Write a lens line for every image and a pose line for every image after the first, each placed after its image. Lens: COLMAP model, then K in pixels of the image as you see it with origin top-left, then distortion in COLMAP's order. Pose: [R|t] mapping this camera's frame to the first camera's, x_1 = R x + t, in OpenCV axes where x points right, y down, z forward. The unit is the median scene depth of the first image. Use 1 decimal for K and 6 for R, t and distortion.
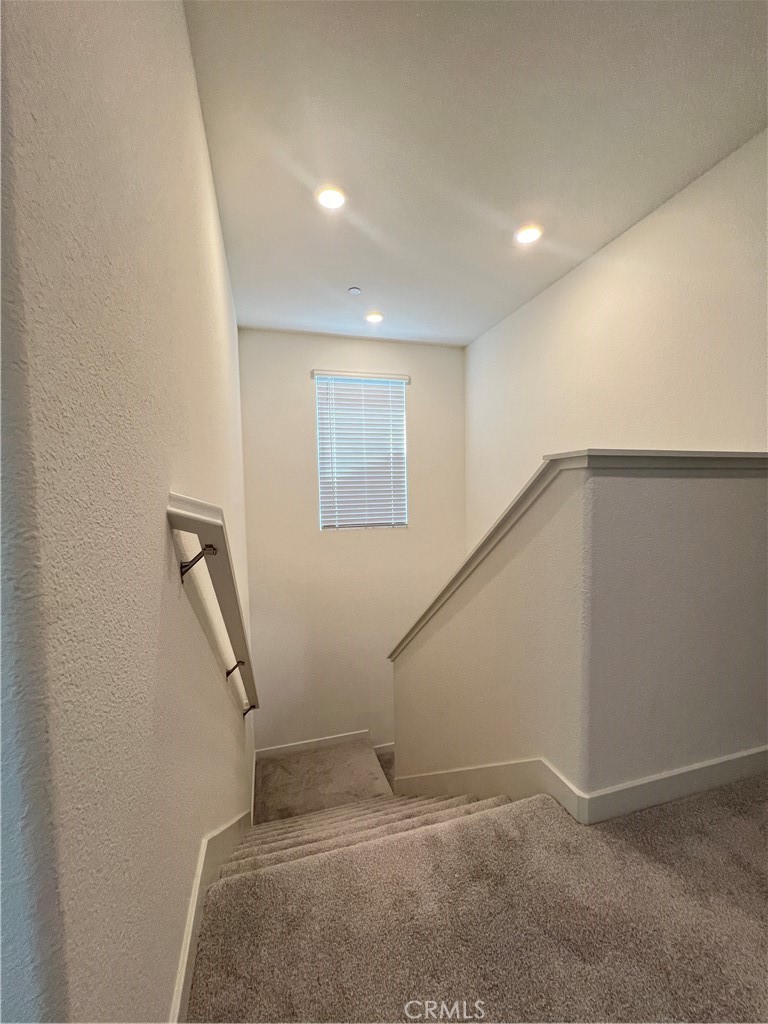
lens RADIAL K [[410.1, 0, 383.6], [0, 410.1, 512.3], [0, 0, 1]] dist [-0.002423, 0.000497]
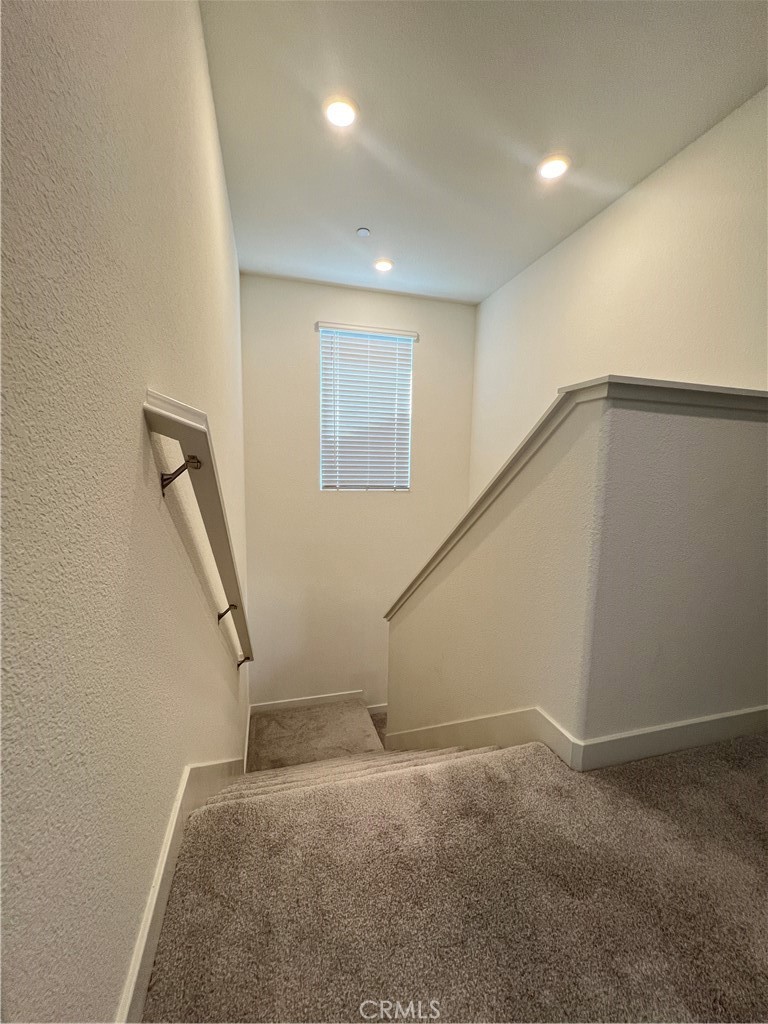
lens RADIAL K [[410.1, 0, 383.3], [0, 410.1, 511.7], [0, 0, 1]] dist [-0.002423, 0.000497]
pose [[0.999281, 0.037574, -0.004981, 0.009467], [-0.037208, 0.997503, 0.060026, 0.103149], [0.007224, -0.059797, 0.998184, 0.058662]]
